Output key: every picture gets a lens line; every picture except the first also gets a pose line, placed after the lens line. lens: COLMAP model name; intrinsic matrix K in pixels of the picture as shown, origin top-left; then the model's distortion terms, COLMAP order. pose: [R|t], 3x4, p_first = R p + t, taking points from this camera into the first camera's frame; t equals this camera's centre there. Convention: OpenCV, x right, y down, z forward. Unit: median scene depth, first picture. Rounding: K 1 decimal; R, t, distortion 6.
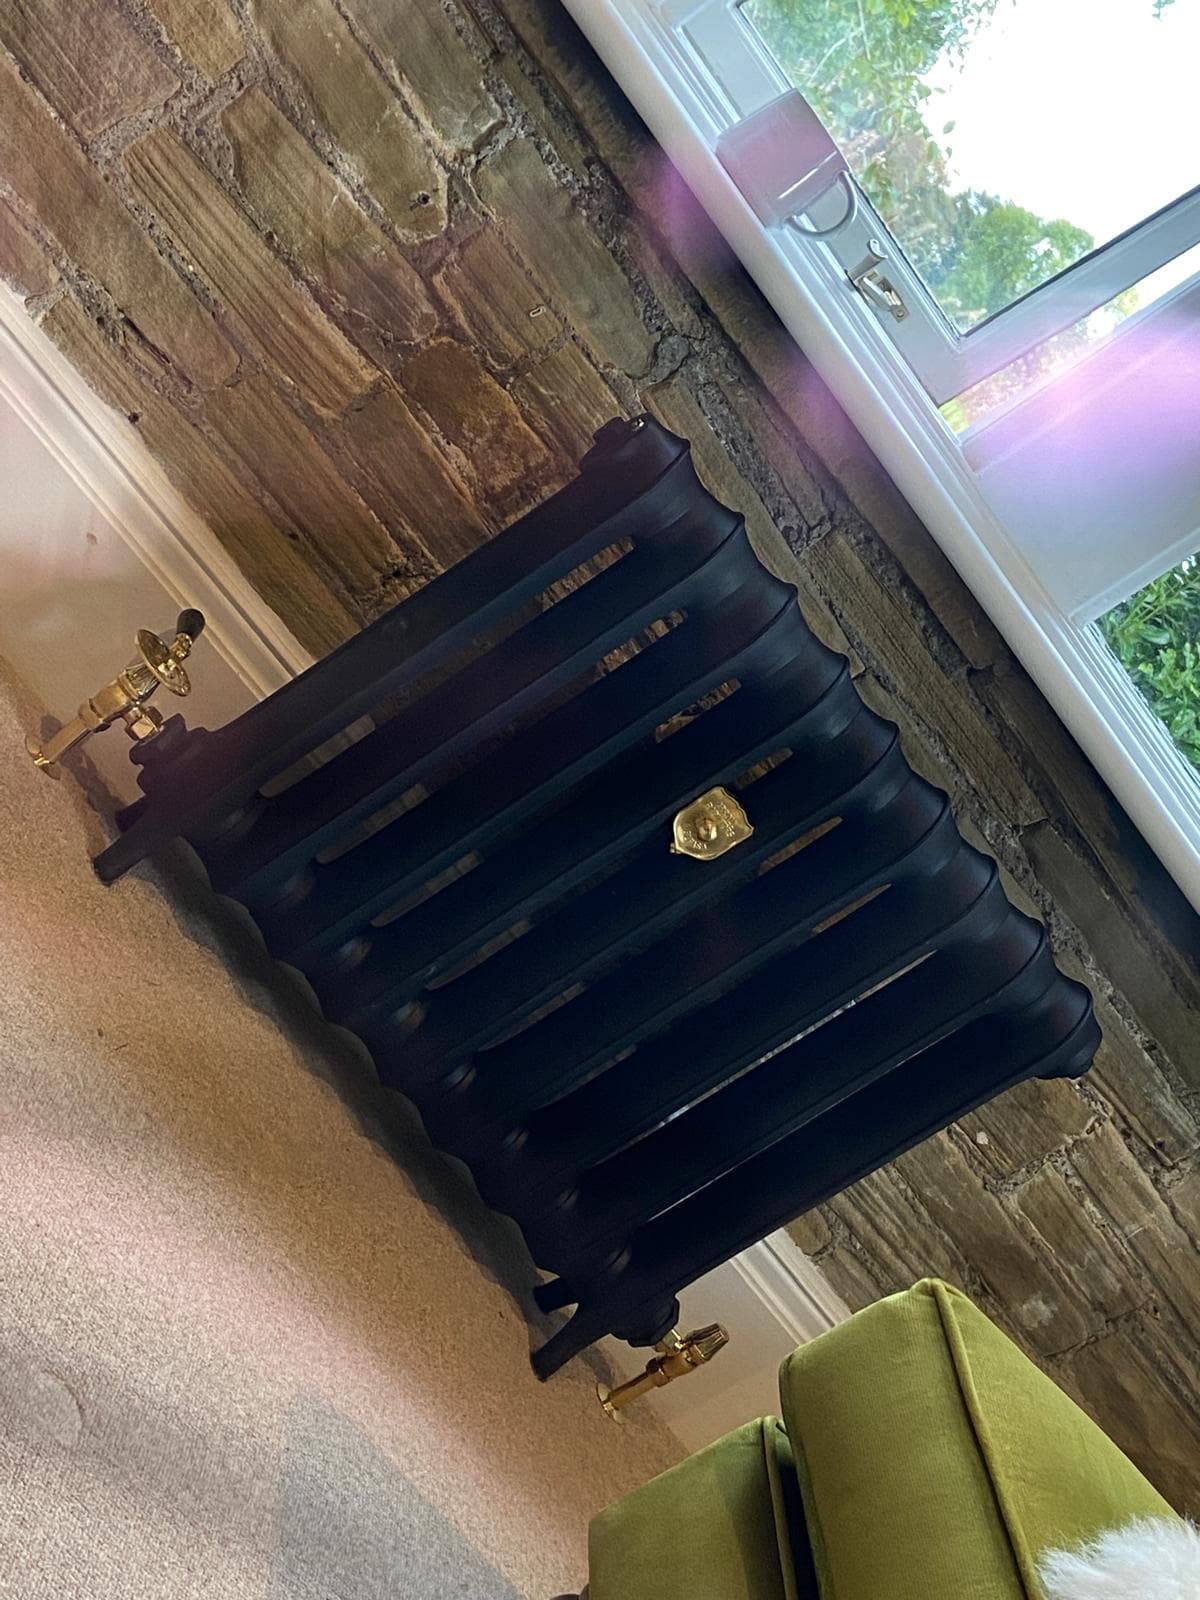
lens RADIAL K [[2468.8, 0, 600.0], [0, 2468.8, 800.0], [0, 0, 1]] dist [0.096727, 0.137323]
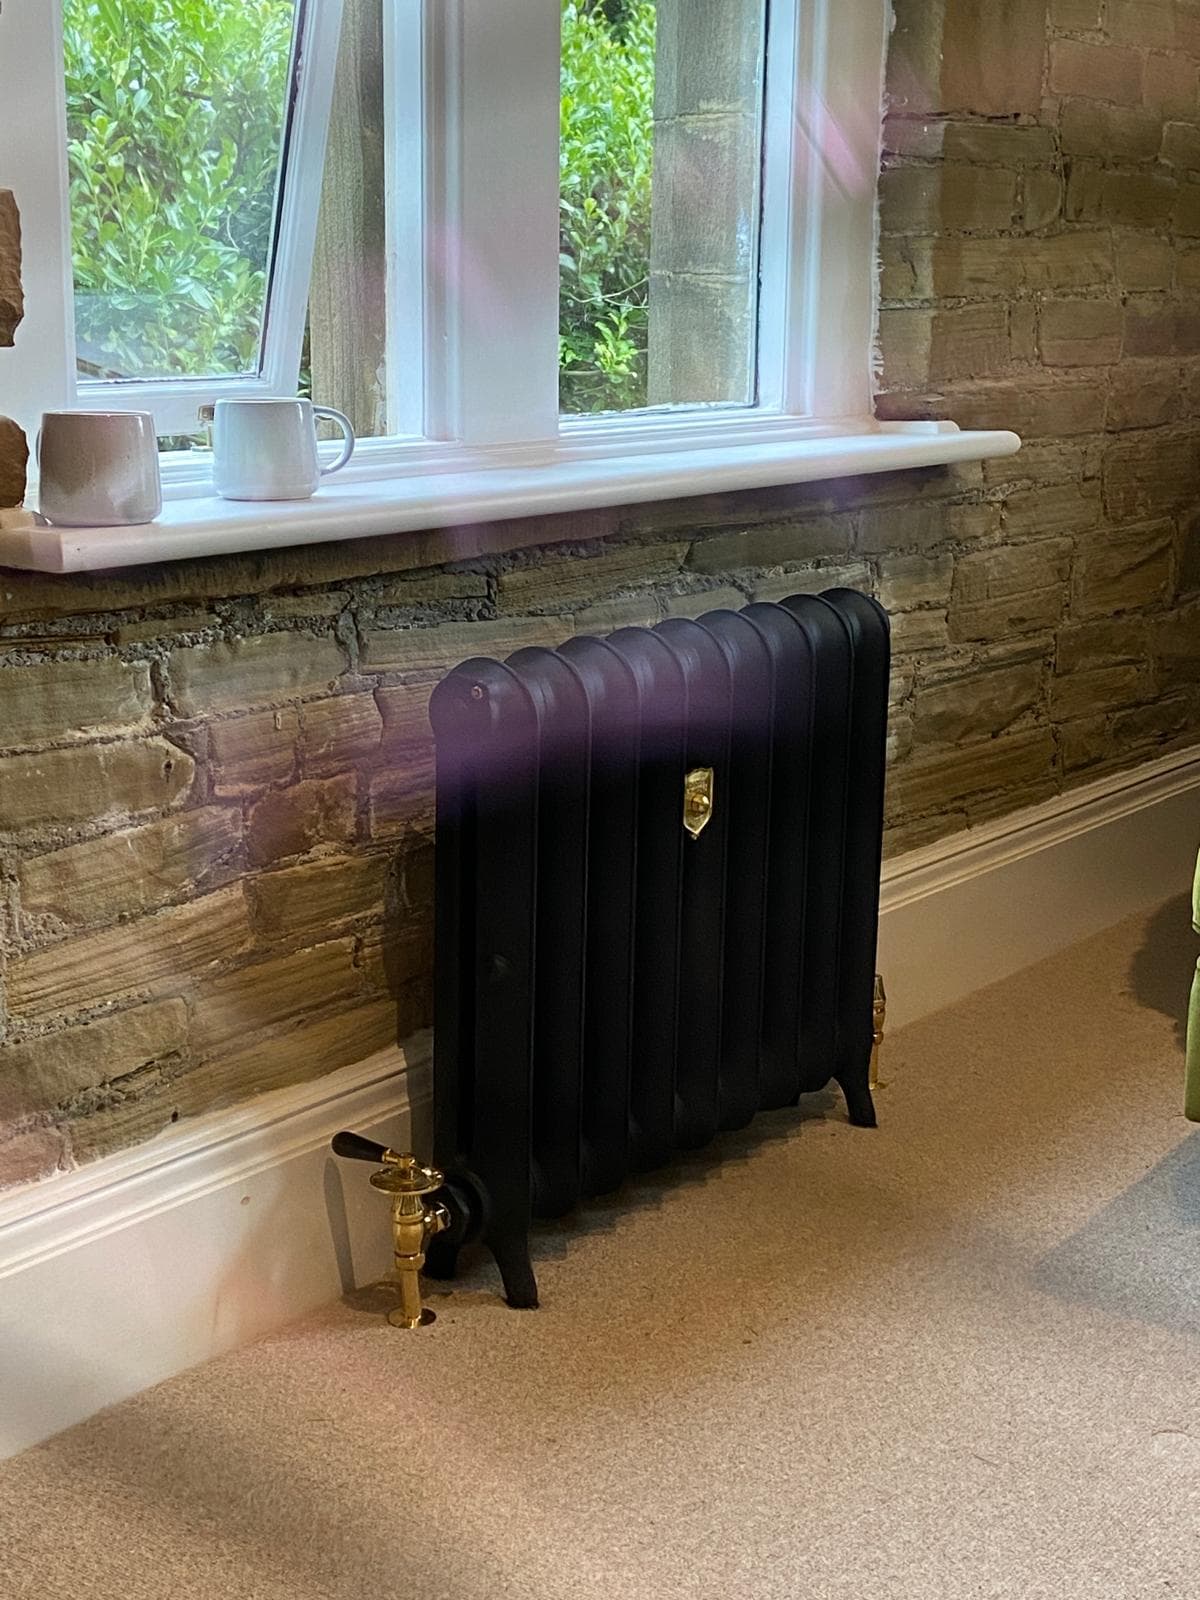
lens RADIAL K [[2468.8, 0, 600.0], [0, 2468.8, 800.0], [0, 0, 1]] dist [0.096727, 0.137323]
pose [[0.368948, -0.887135, 0.277254, -0.294937], [0.741809, 0.460783, 0.487235, -0.590088], [-0.559997, 0.025905, 0.828090, 0.055194]]
